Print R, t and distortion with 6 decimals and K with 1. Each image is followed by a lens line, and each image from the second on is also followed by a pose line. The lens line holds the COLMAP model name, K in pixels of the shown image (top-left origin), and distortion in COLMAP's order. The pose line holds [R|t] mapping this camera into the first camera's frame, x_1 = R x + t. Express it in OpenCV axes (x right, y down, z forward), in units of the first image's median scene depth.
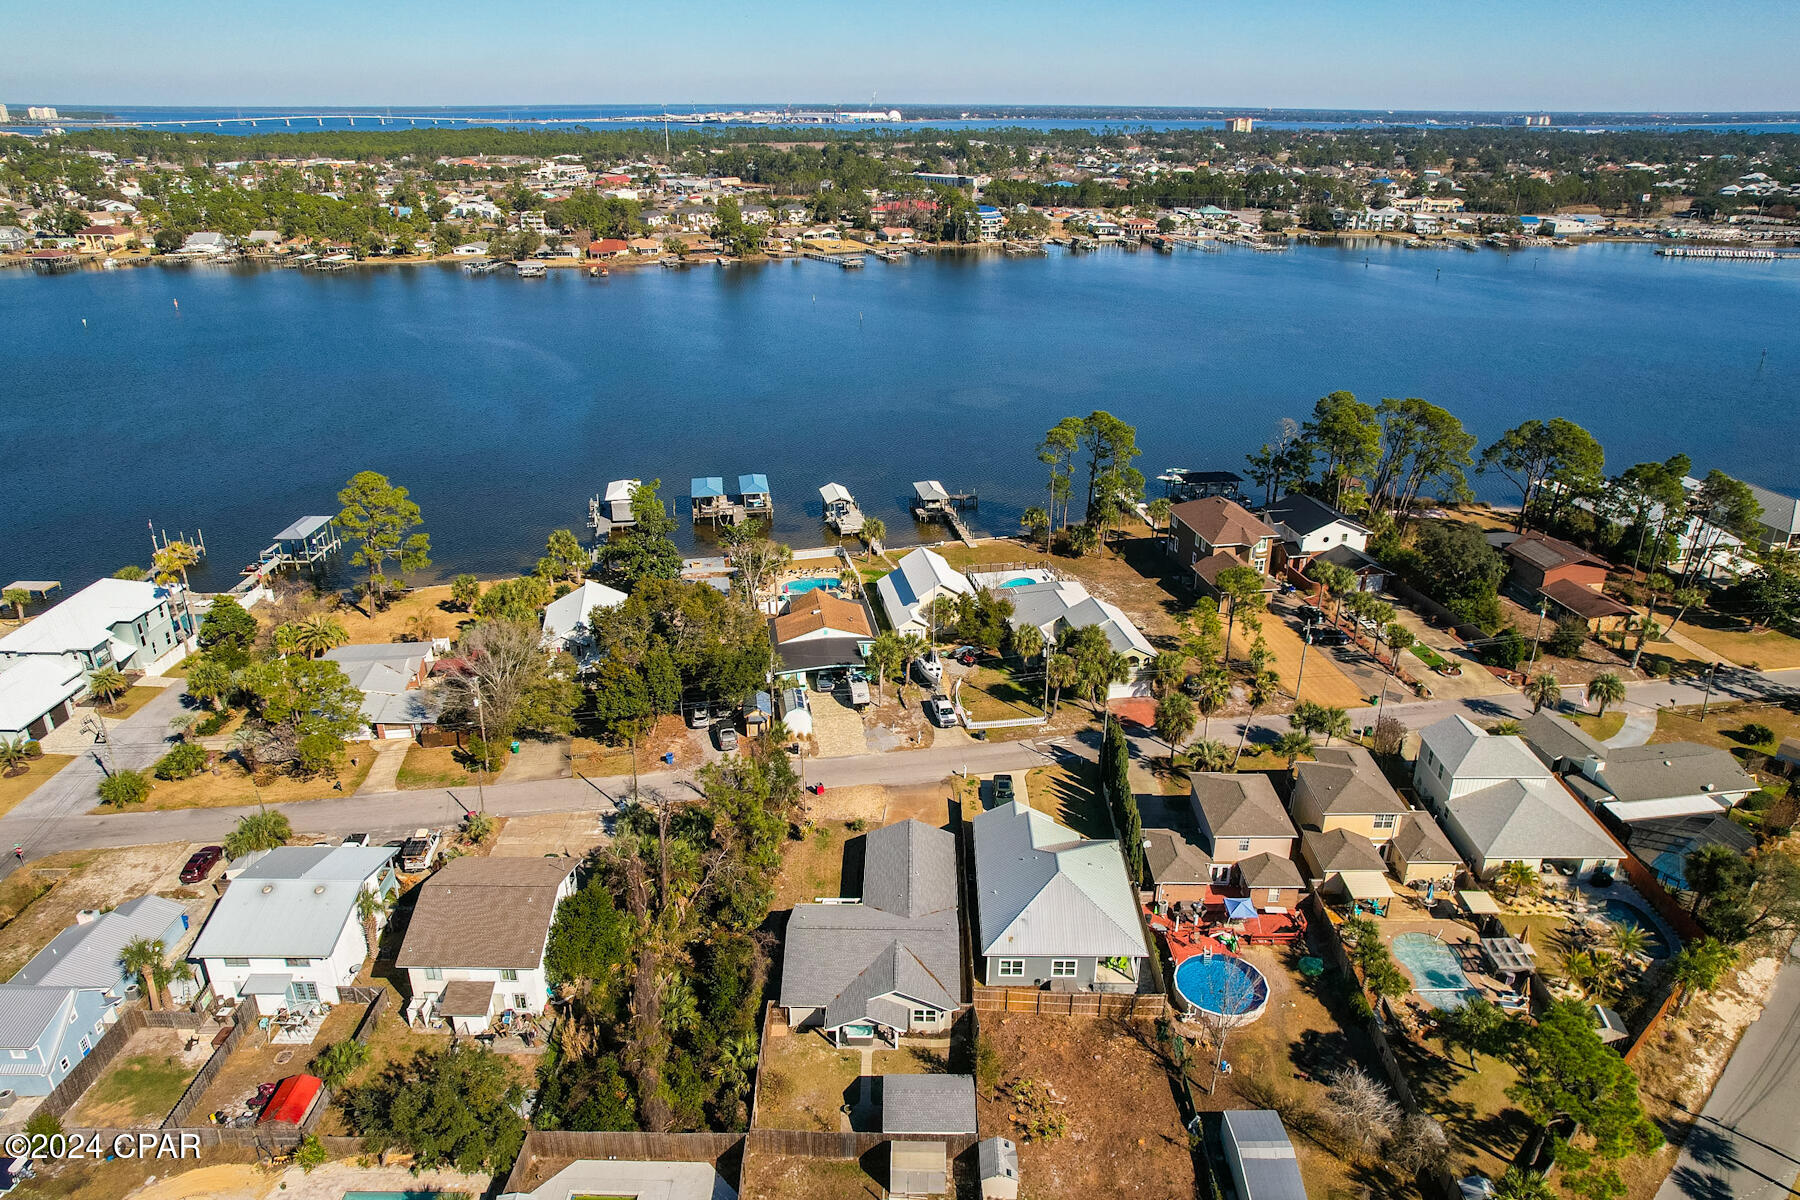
lens RADIAL K [[1144.4, 0, 900.0], [0, 1144.4, 600.0], [0, 0, 1]] dist [-0.070597, 0.053471]
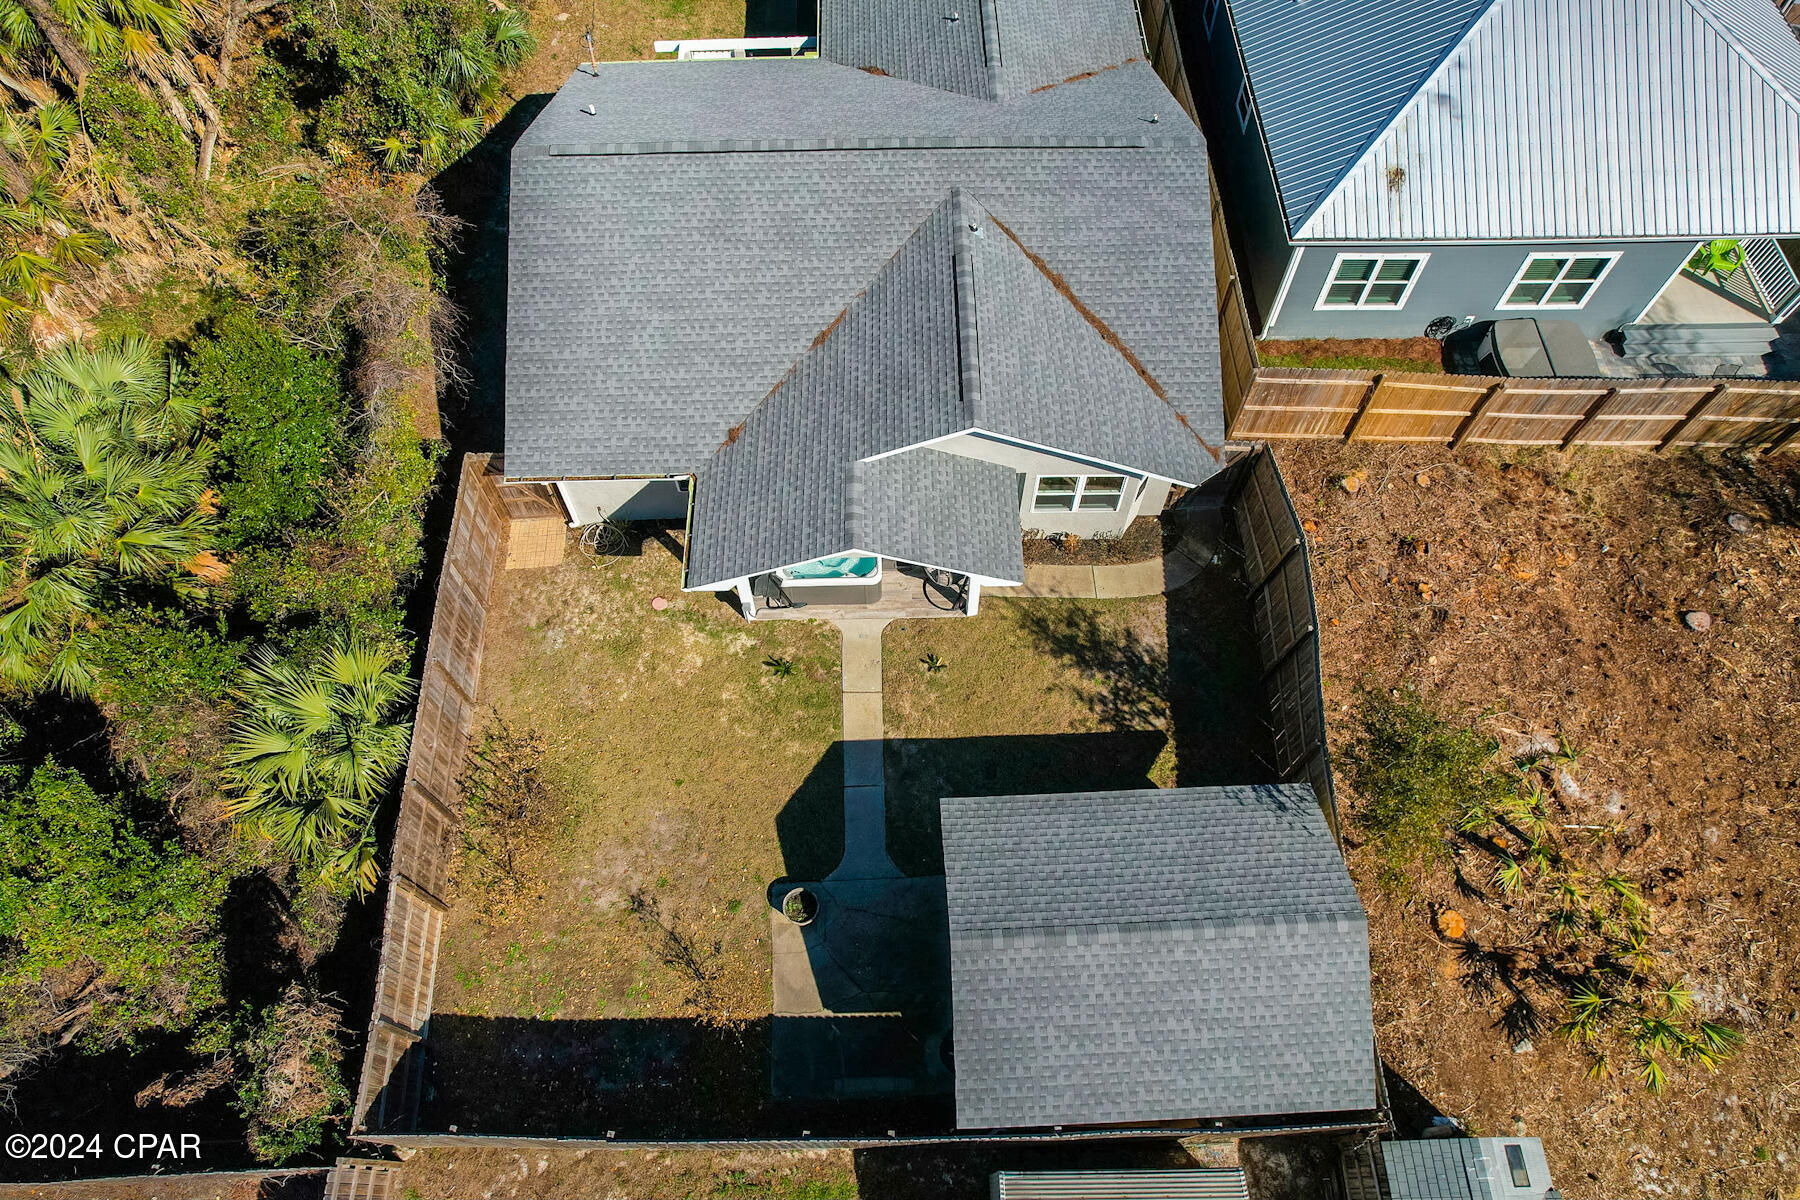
lens RADIAL K [[1144.4, 0, 900.0], [0, 1144.4, 600.0], [0, 0, 1]] dist [-0.070597, 0.053471]
pose [[0.999422, -0.032106, 0.011164, -0.022386], [0.018138, 0.781468, 0.623681, 0.224044], [-0.028749, -0.623119, 0.781599, 0.786249]]
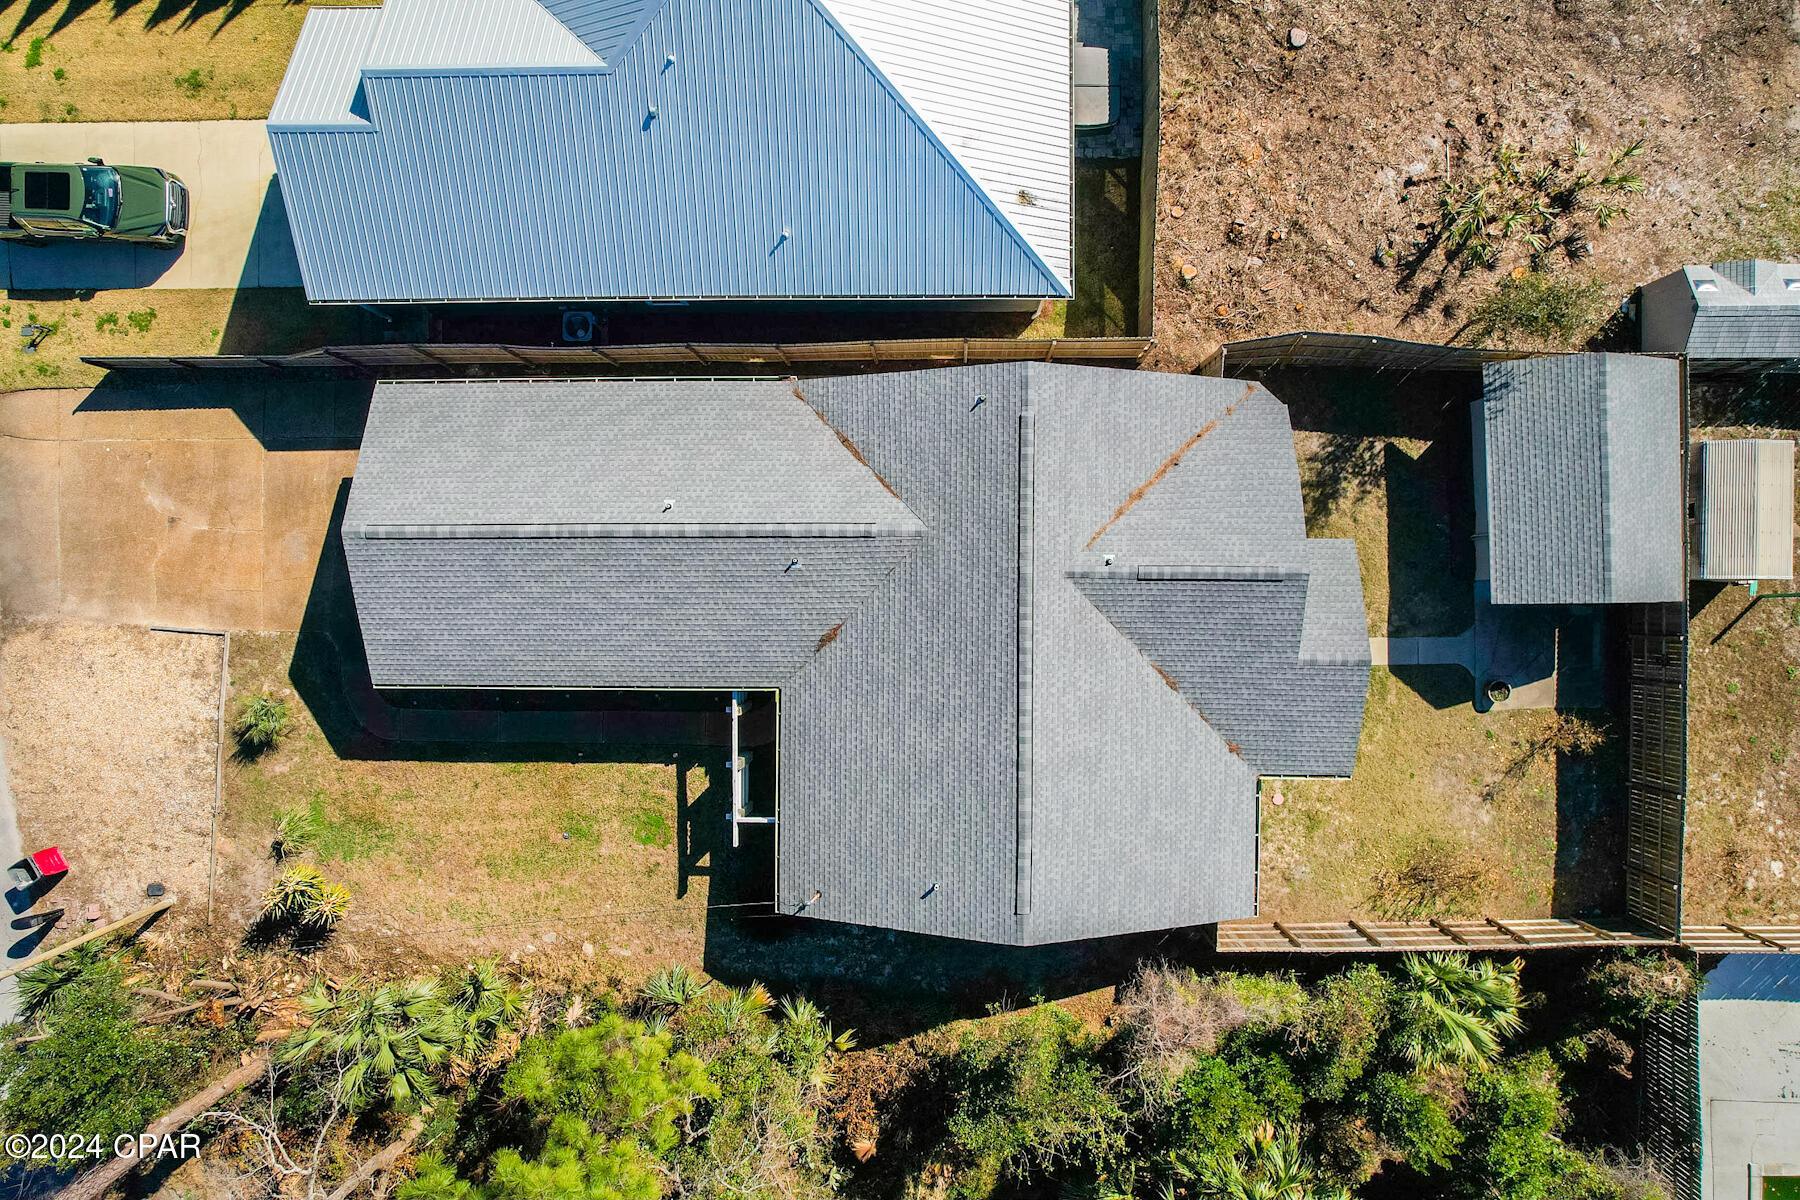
lens RADIAL K [[1144.4, 0, 900.0], [0, 1144.4, 600.0], [0, 0, 1]] dist [-0.070597, 0.053471]
pose [[-0.010697, -0.999920, -0.006705, -0.008117], [0.415837, -0.010546, 0.909378, 0.008173], [-0.909376, 0.006940, 0.415917, 0.955468]]
